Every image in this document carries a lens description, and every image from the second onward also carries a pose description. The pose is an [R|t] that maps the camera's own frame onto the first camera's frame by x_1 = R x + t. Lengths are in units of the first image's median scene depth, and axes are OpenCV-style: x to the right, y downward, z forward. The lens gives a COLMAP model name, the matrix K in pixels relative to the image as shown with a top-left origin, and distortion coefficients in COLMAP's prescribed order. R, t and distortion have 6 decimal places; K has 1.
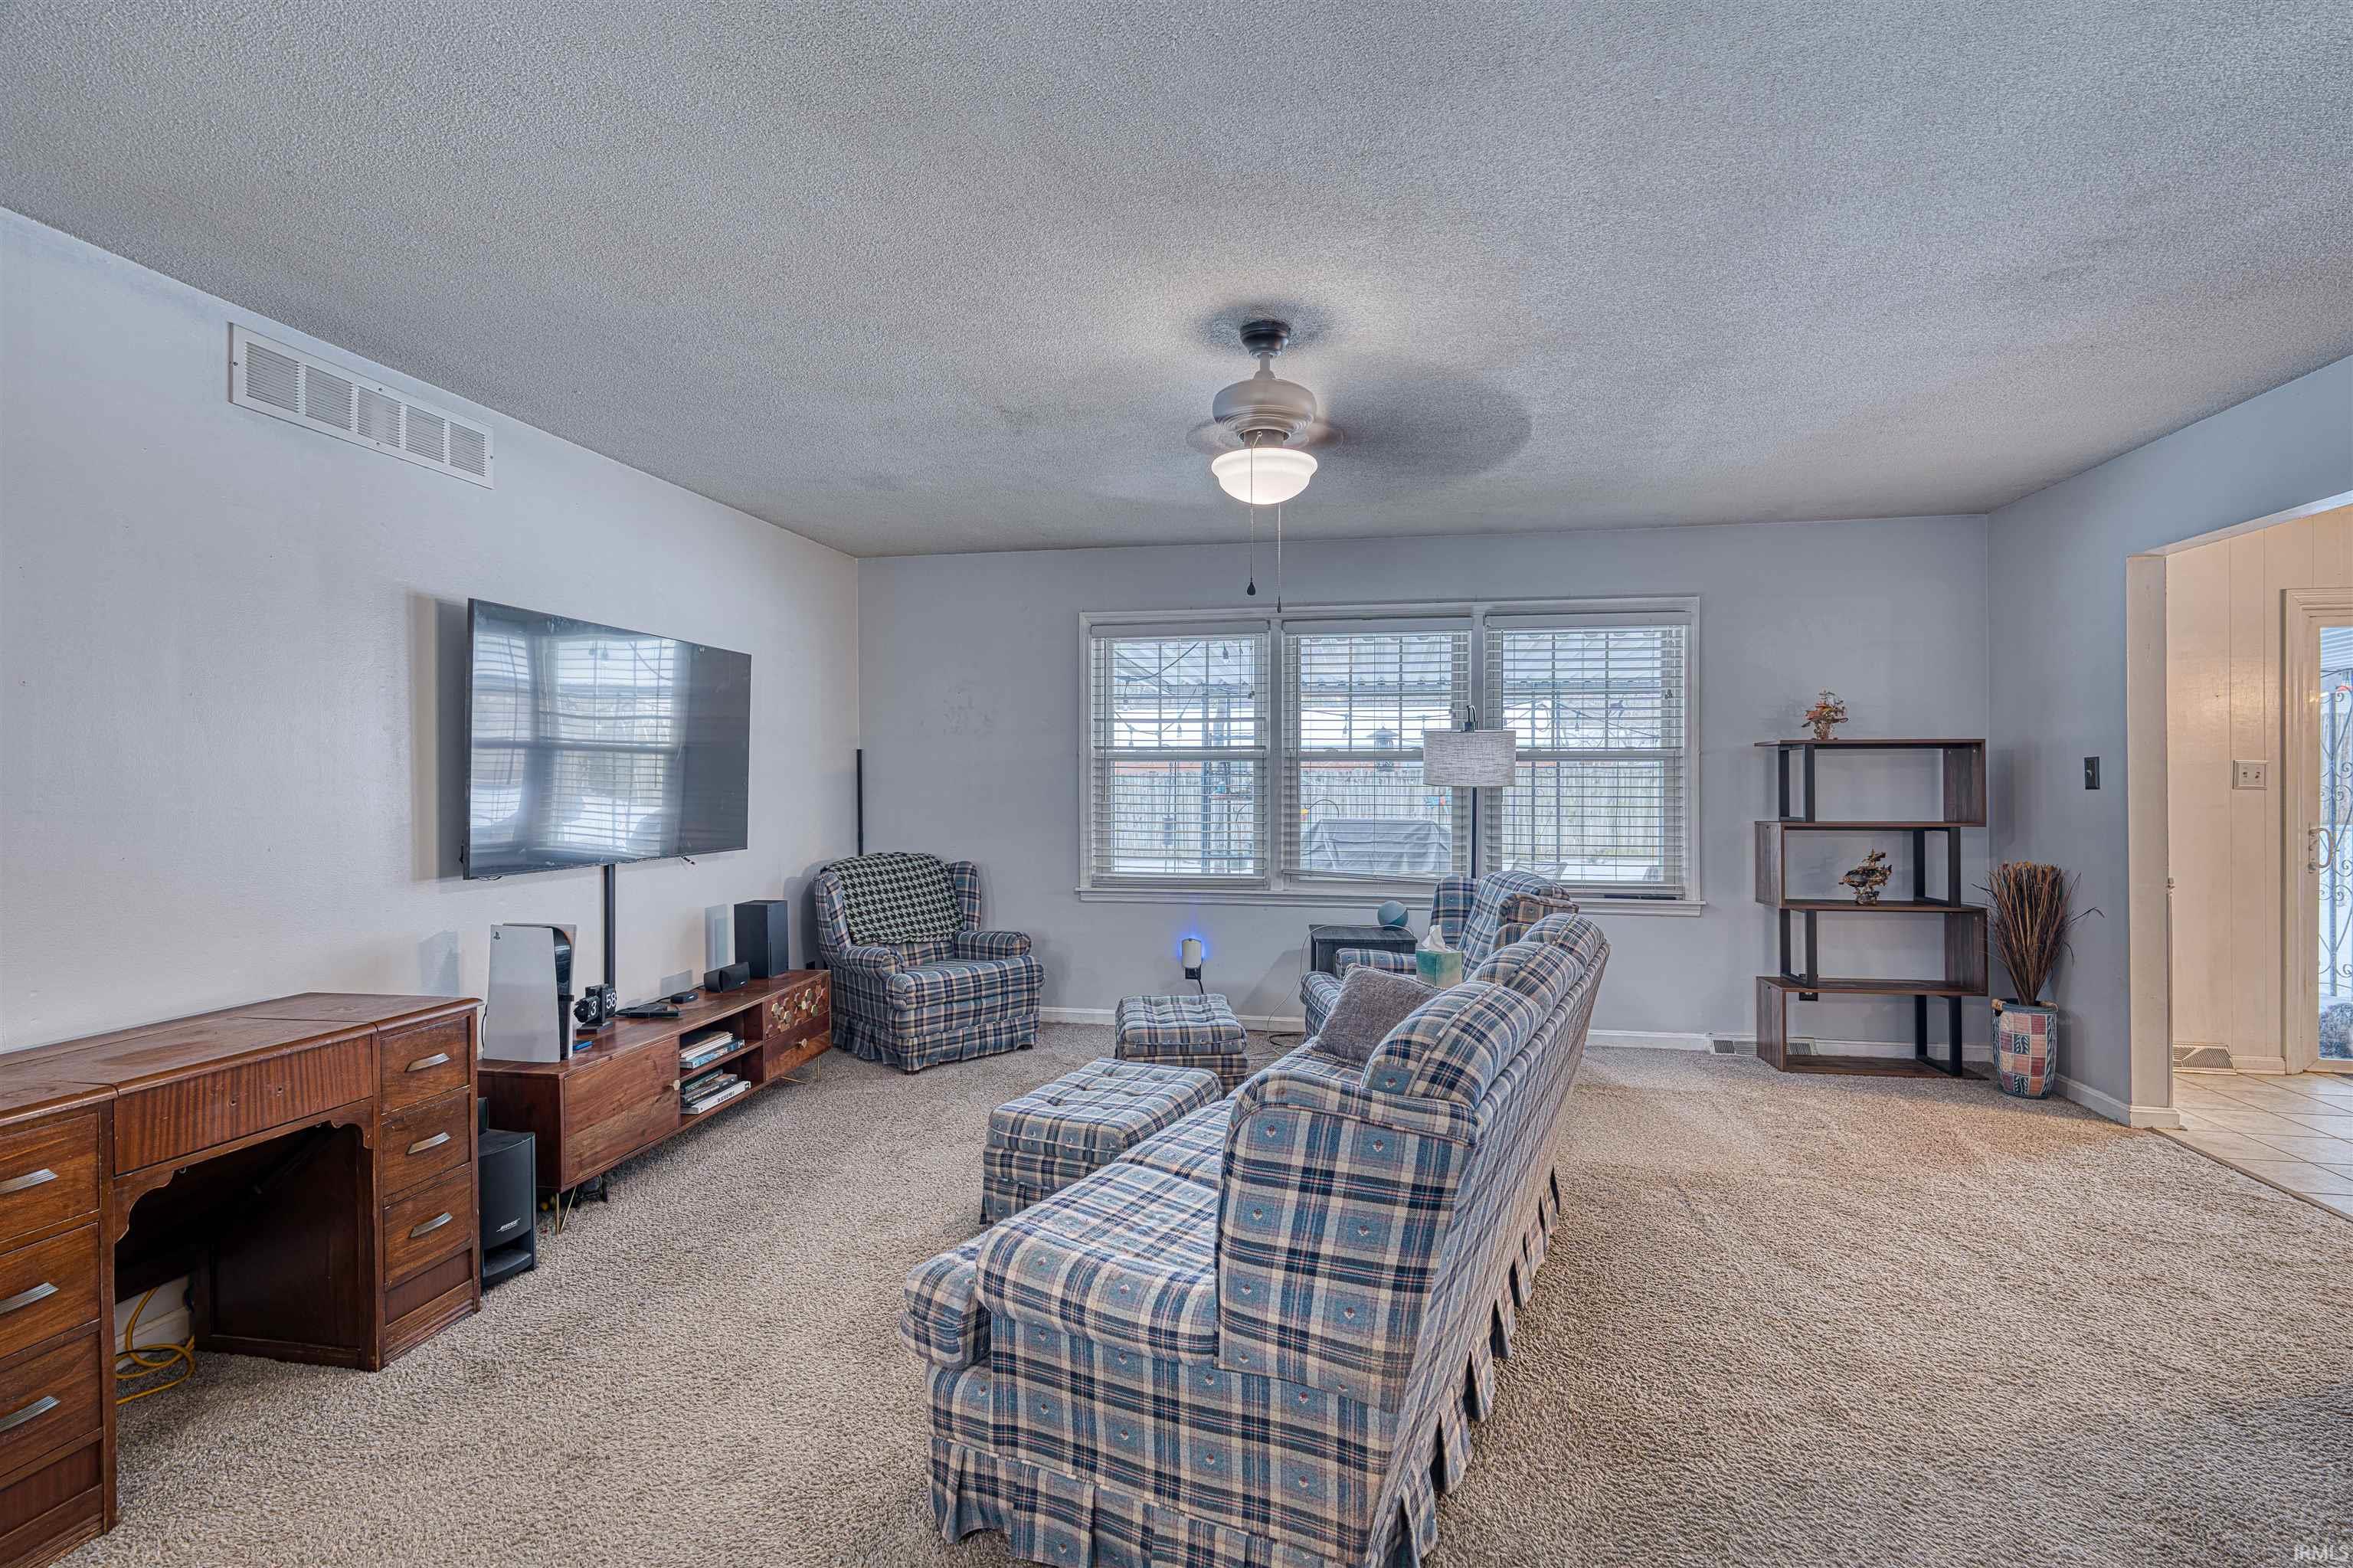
lens RADIAL K [[1084.8, 0, 1187.3], [0, 1084.8, 782.8], [0, 0, 1]] dist [0.000112, 0.000009]
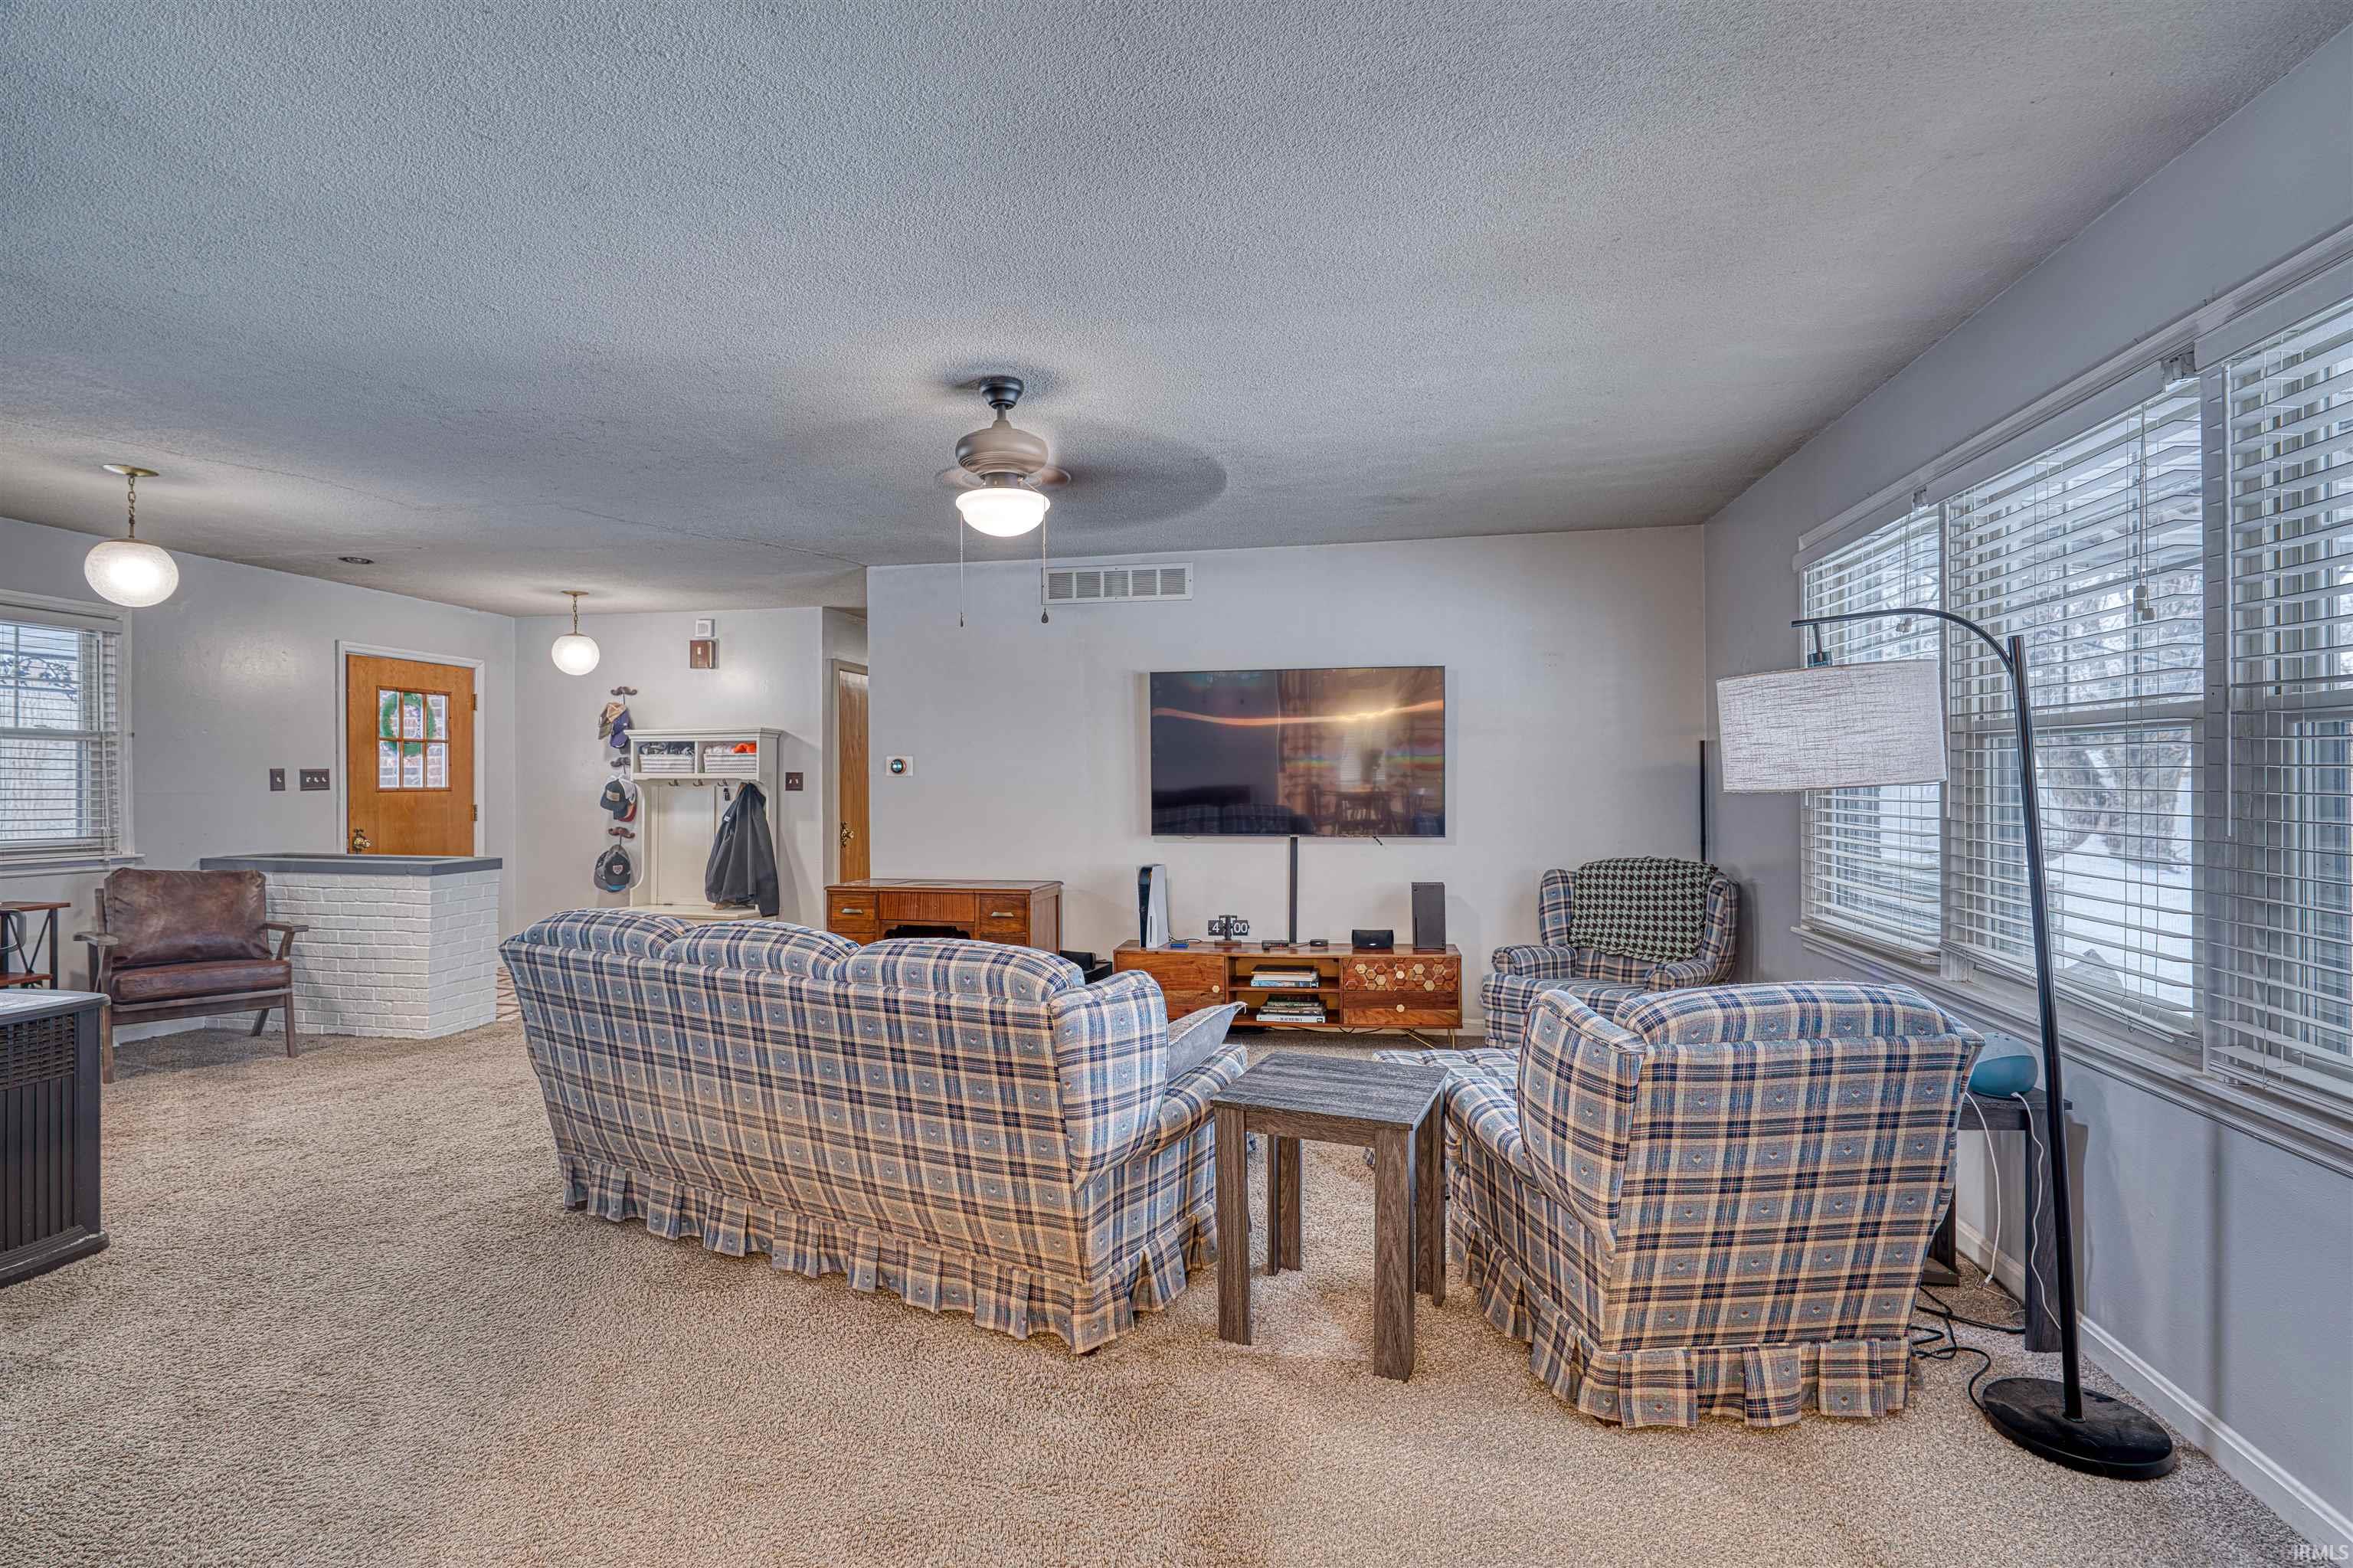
lens RADIAL K [[1084.8, 0, 1187.3], [0, 1084.8, 782.8], [0, 0, 1]] dist [0.000112, 0.000009]
pose [[-0.006720, -0.000786, -0.999977, 1.035147], [-0.000410, 1.000000, -0.000783, 0.008002], [0.999977, 0.000405, -0.006720, 1.043575]]
